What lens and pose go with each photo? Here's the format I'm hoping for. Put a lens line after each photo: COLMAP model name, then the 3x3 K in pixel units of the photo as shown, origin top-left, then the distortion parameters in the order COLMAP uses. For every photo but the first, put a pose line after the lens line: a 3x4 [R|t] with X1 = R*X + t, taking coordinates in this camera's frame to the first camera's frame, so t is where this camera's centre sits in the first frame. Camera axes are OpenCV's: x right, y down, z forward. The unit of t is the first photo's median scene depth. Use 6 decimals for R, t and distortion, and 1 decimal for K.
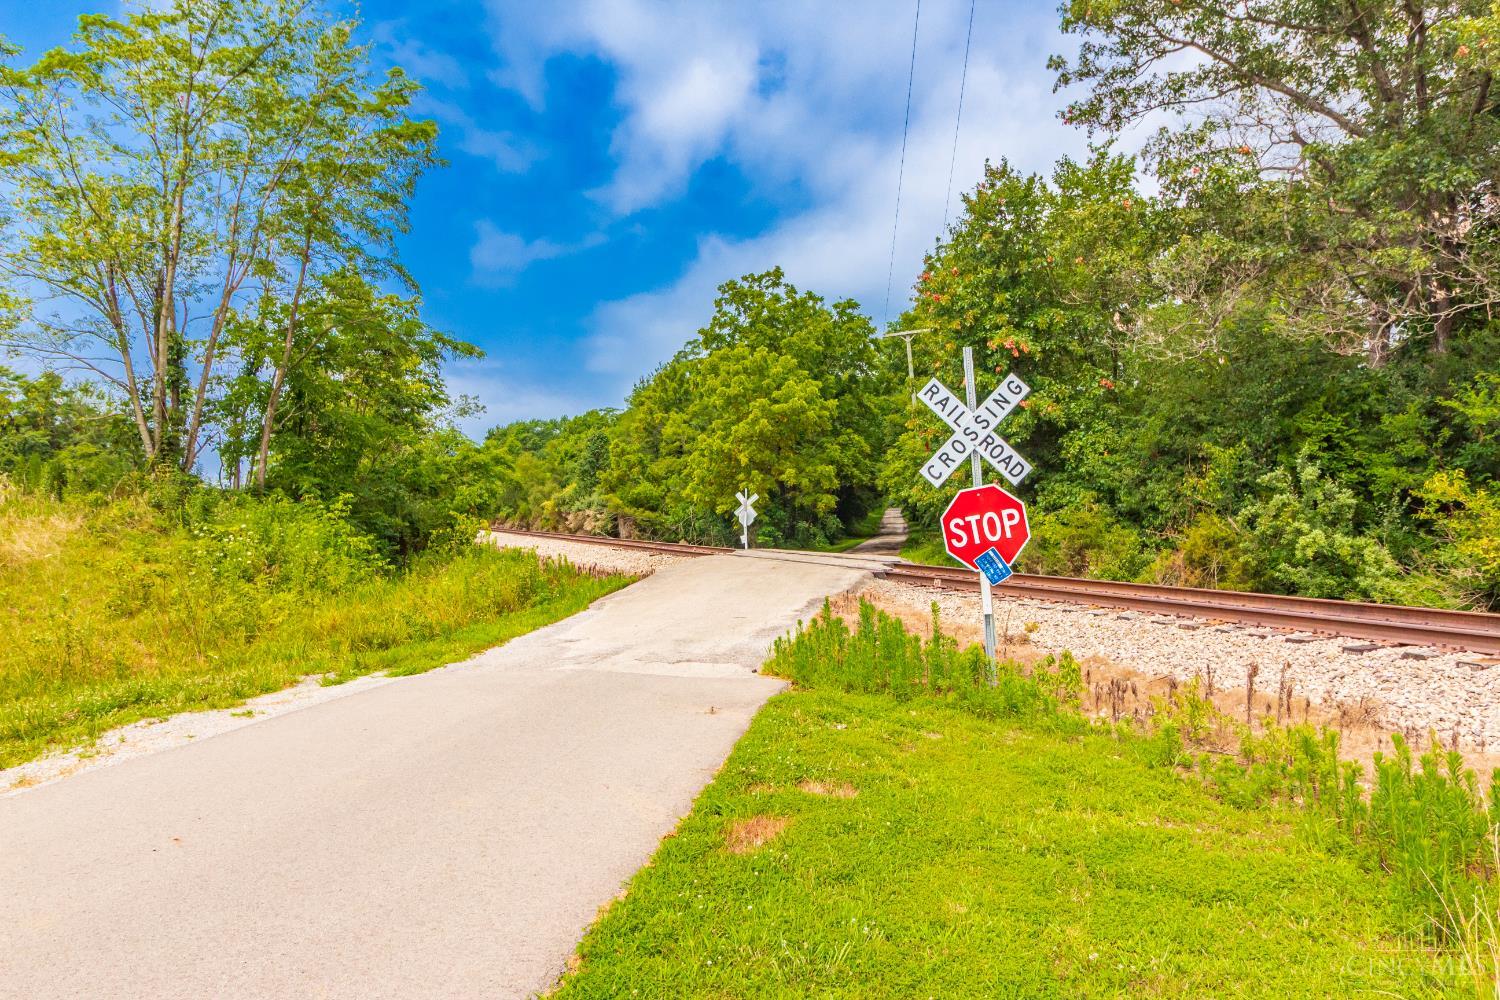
lens RADIAL K [[1037.9, 0, 749.8], [0, 1037.9, 501.4], [0, 0, 1]] dist [0.001975, 0.000106]
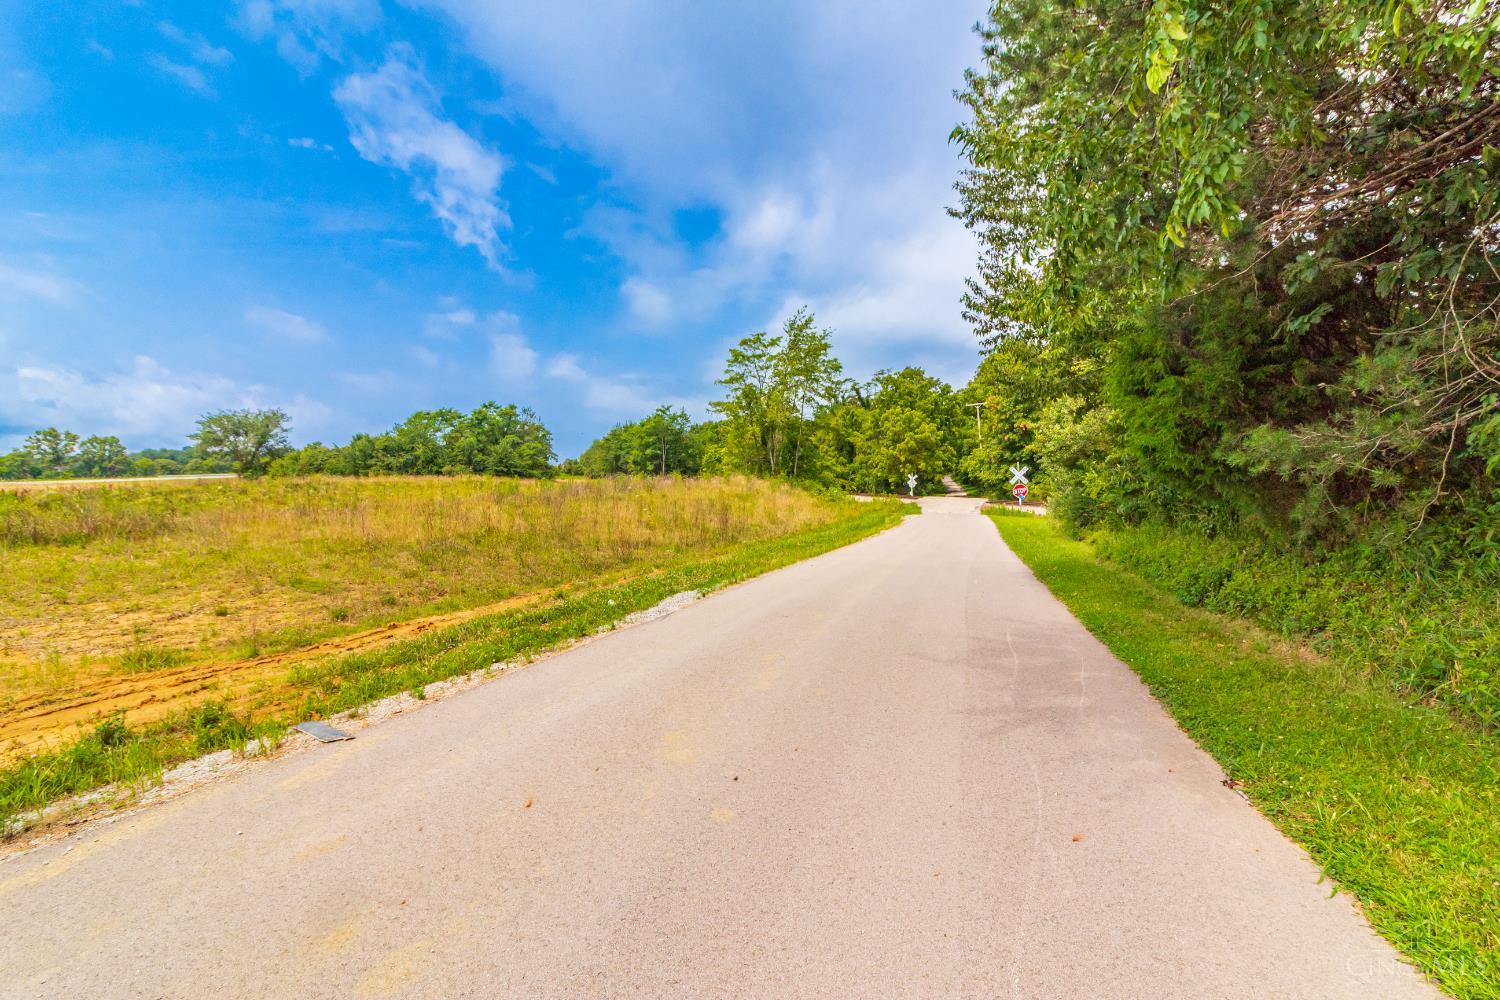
lens RADIAL K [[744.9, 0, 756.5], [0, 744.9, 489.4], [0, 0, 1]] dist [0.021044, 0.000751]
pose [[0.995976, 0.001232, -0.089609, -0.181378], [0.001630, 0.999491, 0.031858, -0.025716], [0.089603, -0.031876, 0.995467, -0.685827]]
